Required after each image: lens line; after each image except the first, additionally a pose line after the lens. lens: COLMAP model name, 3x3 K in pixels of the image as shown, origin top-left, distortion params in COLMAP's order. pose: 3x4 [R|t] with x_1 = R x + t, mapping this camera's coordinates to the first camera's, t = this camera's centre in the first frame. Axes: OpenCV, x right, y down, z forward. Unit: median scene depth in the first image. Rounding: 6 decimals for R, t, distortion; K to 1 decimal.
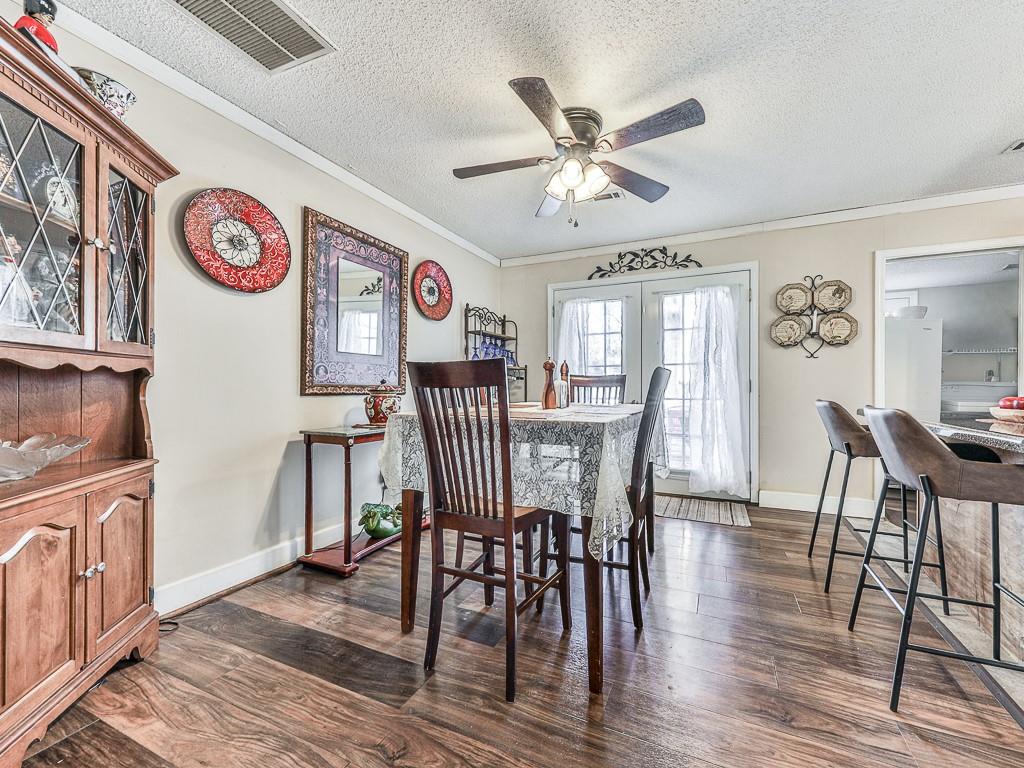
lens RADIAL K [[419.9, 0, 512.0], [0, 419.9, 384.0], [0, 0, 1]] dist [0.000029, 0.000007]
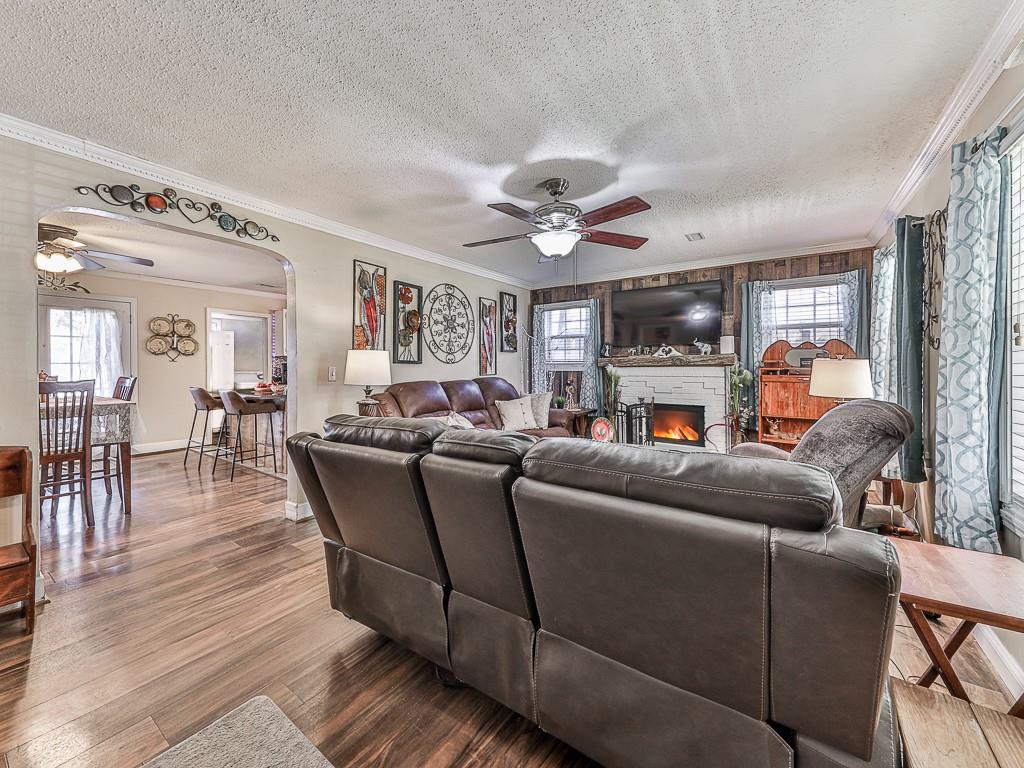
lens RADIAL K [[419.9, 0, 512.0], [0, 419.9, 384.0], [0, 0, 1]] dist [0.000029, 0.000007]
pose [[0.171898, -0.041853, 0.984225, -0.744351], [-0.006544, 0.999027, 0.043625, -0.057269], [-0.985093, -0.013939, 0.171457, -0.659936]]
